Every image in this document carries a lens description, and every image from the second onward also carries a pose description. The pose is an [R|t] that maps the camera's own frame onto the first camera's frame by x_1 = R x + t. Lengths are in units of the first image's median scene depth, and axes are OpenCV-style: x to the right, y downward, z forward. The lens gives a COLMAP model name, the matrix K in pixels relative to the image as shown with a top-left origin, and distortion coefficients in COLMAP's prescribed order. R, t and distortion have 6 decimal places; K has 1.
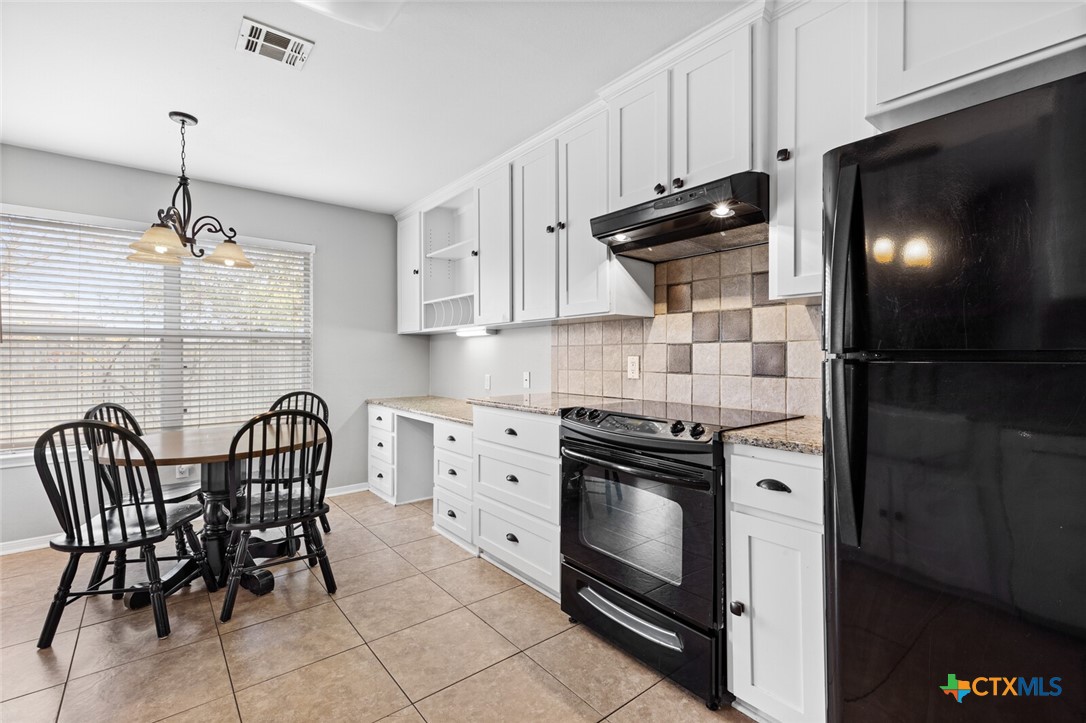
lens RADIAL K [[492.8, 0, 548.6], [0, 492.8, 356.9], [0, 0, 1]] dist [0.003636, -0.000621]
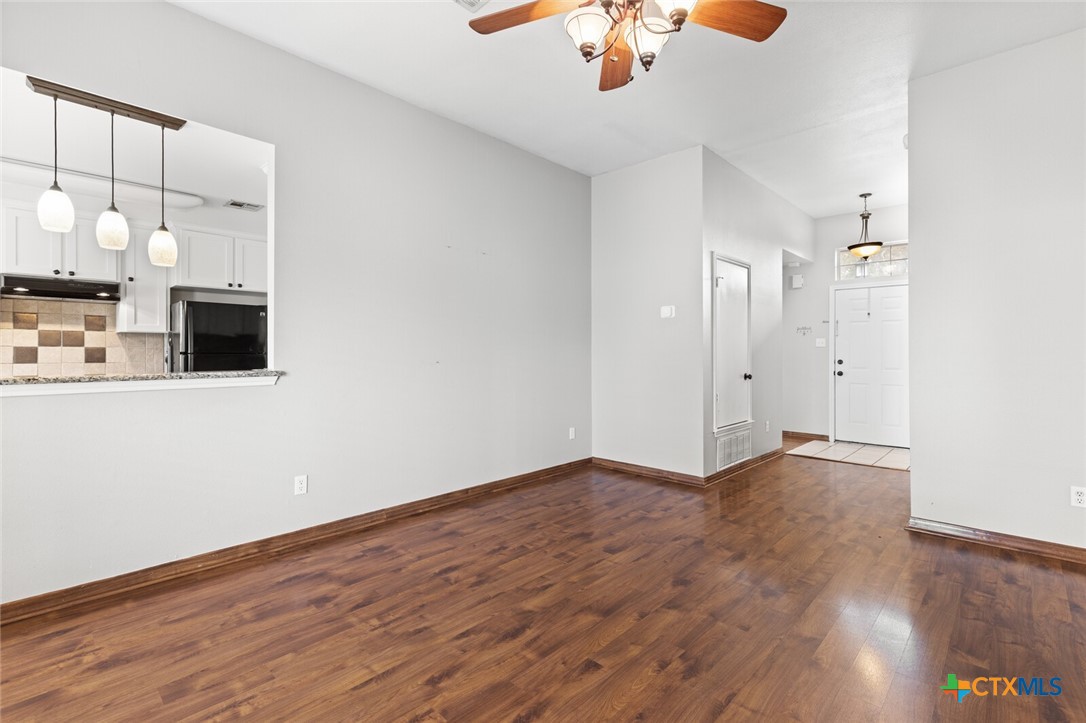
lens RADIAL K [[492.8, 0, 546.3], [0, 492.8, 353.2], [0, 0, 1]] dist [0.003636, -0.000621]
pose [[-0.129740, -0.004688, 0.991537, -1.712992], [0.002759, 0.999983, 0.005089, -0.007067], [-0.991544, 0.003396, -0.129725, -0.623288]]
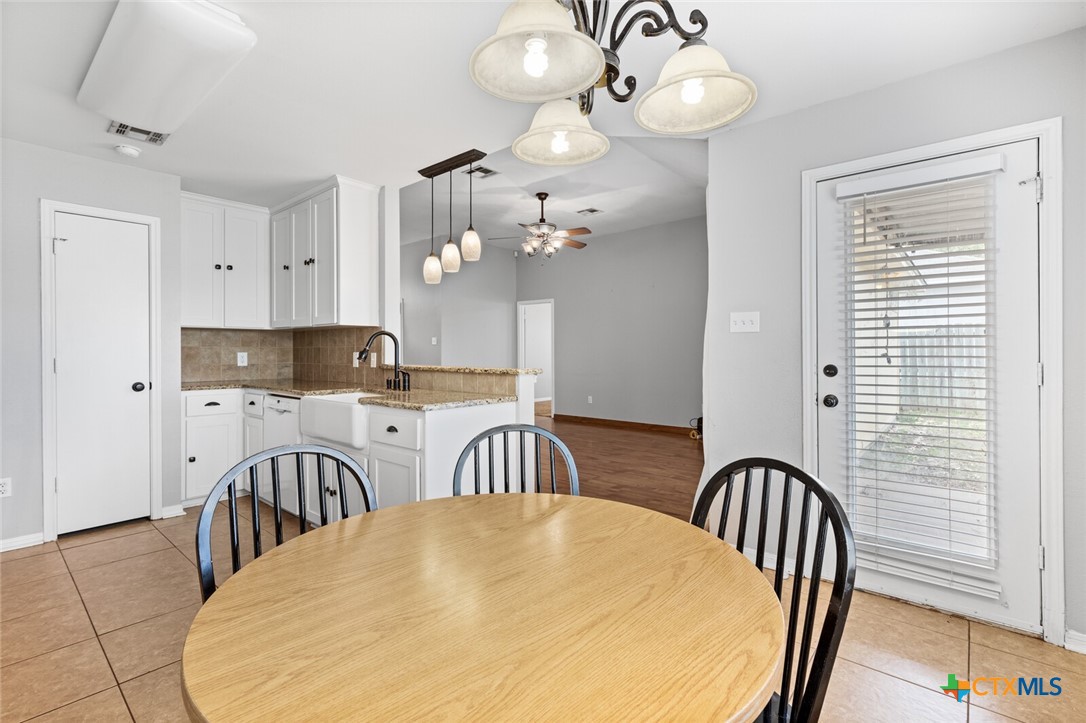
lens RADIAL K [[492.8, 0, 550.6], [0, 492.8, 350.6], [0, 0, 1]] dist [0.003636, -0.000621]
pose [[-0.984681, 0.001869, -0.174357, -0.654491], [0.001141, 0.999990, 0.004273, -0.006367], [0.174363, 0.004009, -0.984673, 1.438001]]
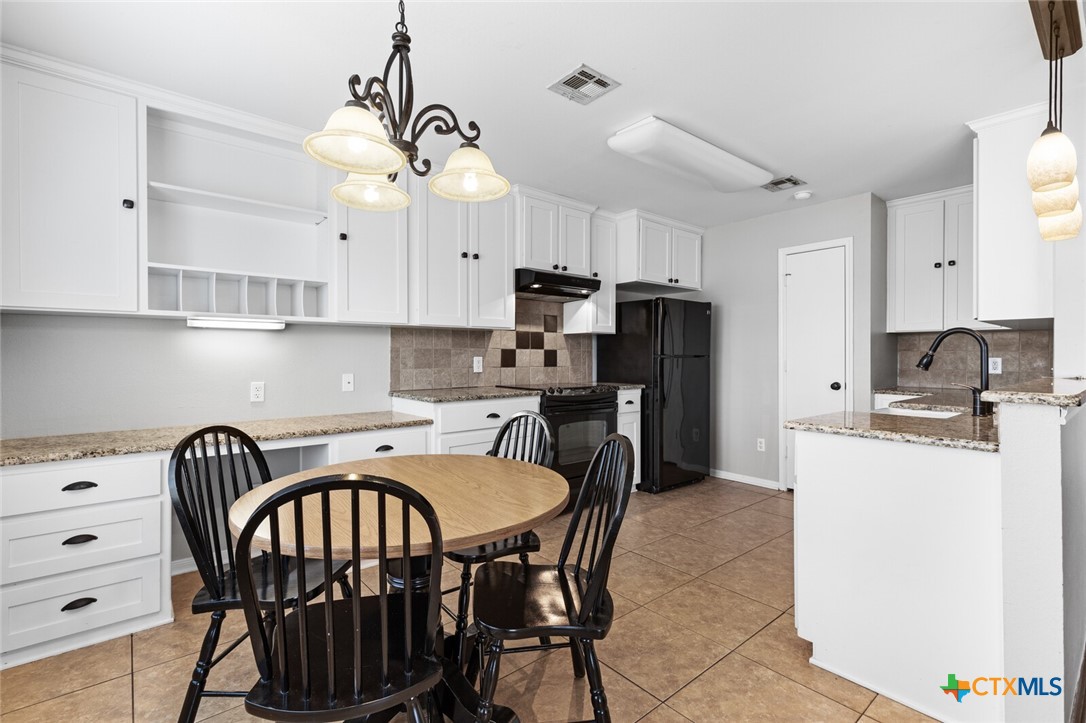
lens RADIAL K [[492.8, 0, 545.3], [0, 492.8, 359.8], [0, 0, 1]] dist [0.003636, -0.000621]
pose [[-0.010572, -0.009591, 0.999898, -1.348236], [0.003713, 0.999947, 0.009631, -0.006595], [-0.999937, 0.003814, -0.010536, 0.870262]]
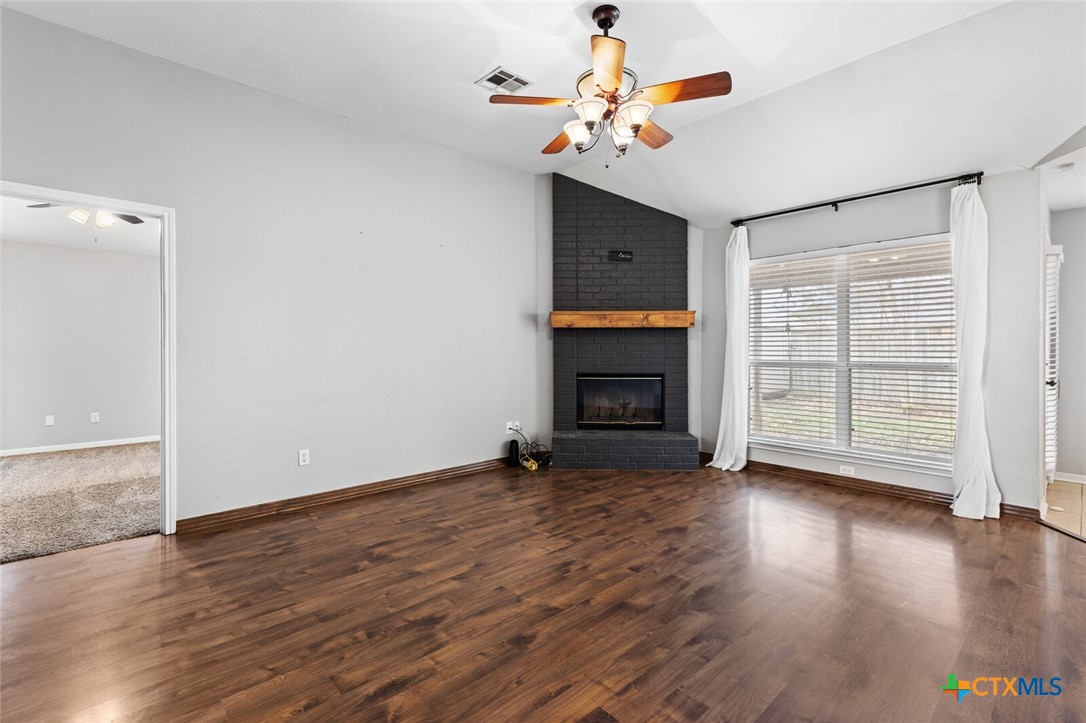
lens RADIAL K [[492.8, 0, 546.0], [0, 492.8, 353.5], [0, 0, 1]] dist [0.003636, -0.000621]
pose [[0.053863, 0.009410, -0.998504, 0.060183], [-0.003046, 0.999952, 0.009259, -0.001373], [0.998544, 0.002543, 0.053889, -1.036193]]
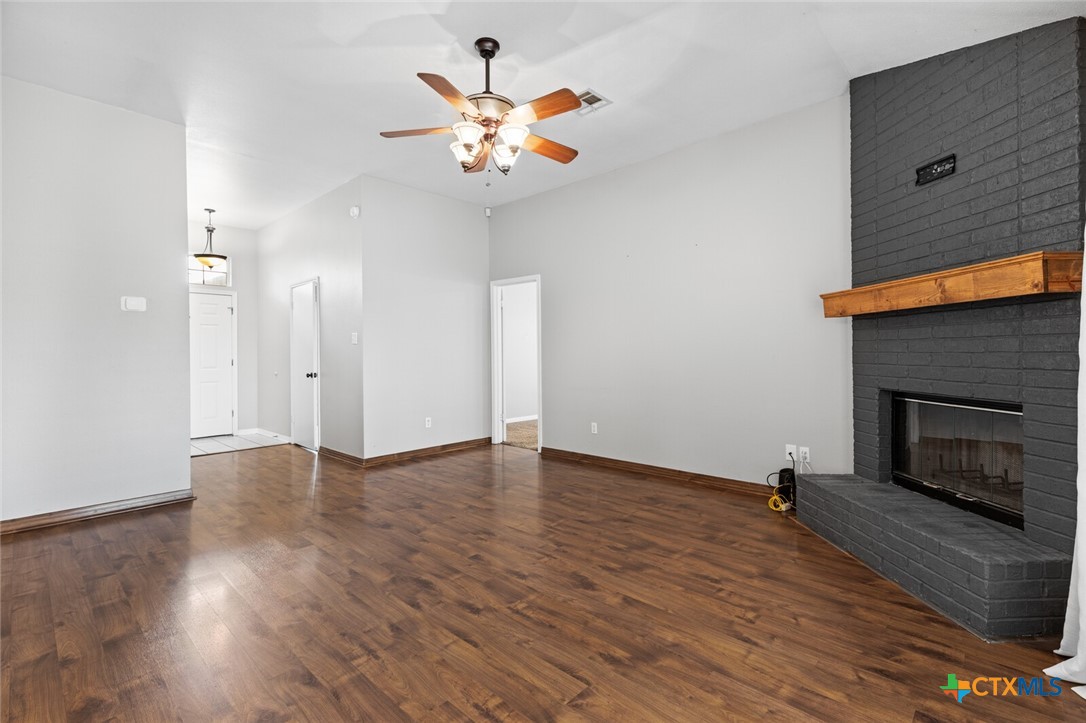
lens RADIAL K [[492.8, 0, 549.1], [0, 492.8, 357.7], [0, 0, 1]] dist [0.003636, -0.000621]
pose [[-0.990702, 0.007978, -0.135818, -0.999452], [0.005762, 0.999844, 0.016703, -0.004531], [0.135931, 0.015765, -0.990593, 0.349069]]
